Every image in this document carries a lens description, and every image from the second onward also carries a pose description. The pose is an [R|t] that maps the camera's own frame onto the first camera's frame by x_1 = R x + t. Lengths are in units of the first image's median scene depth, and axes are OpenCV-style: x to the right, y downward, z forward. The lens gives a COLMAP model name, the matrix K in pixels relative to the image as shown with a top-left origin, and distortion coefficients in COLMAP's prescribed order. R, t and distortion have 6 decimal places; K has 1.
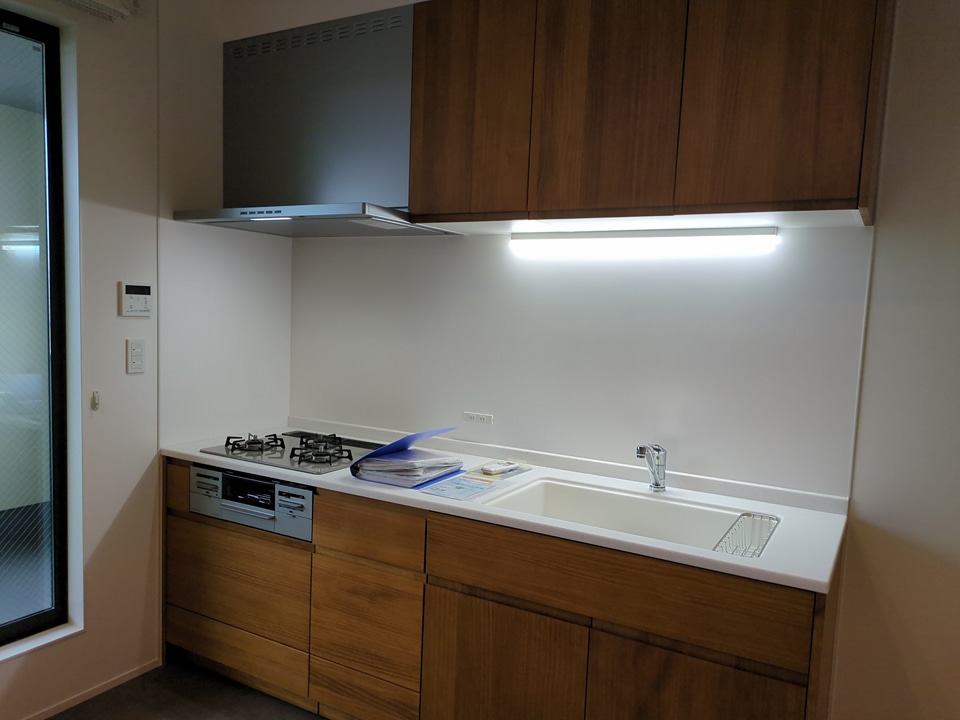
lens RADIAL K [[716.6, 0, 479.9], [0, 716.6, 373.6], [0, 0, 1]] dist [0.026772, -0.005257]
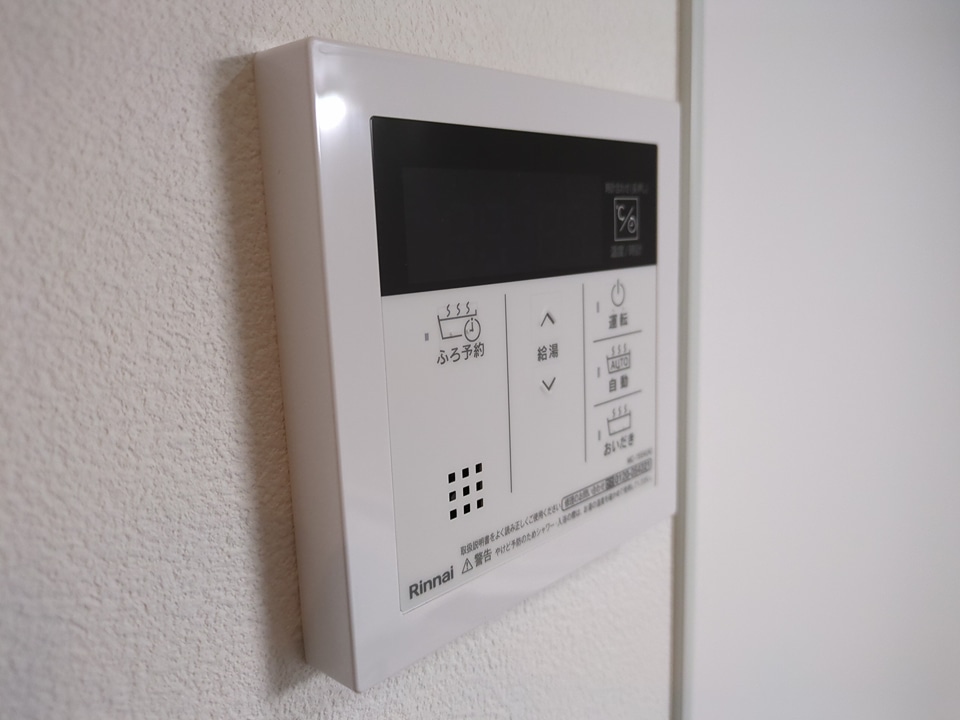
lens RADIAL K [[709.0, 0, 480.0], [0, 709.0, 360.0], [0, 0, 1]] dist [0.036837, -0.004059]
pose [[0.962409, -0.031492, -0.269771, -0.478692], [0.053901, 0.995645, 0.076063, -0.111070], [0.266201, -0.087744, 0.959916, 0.968780]]
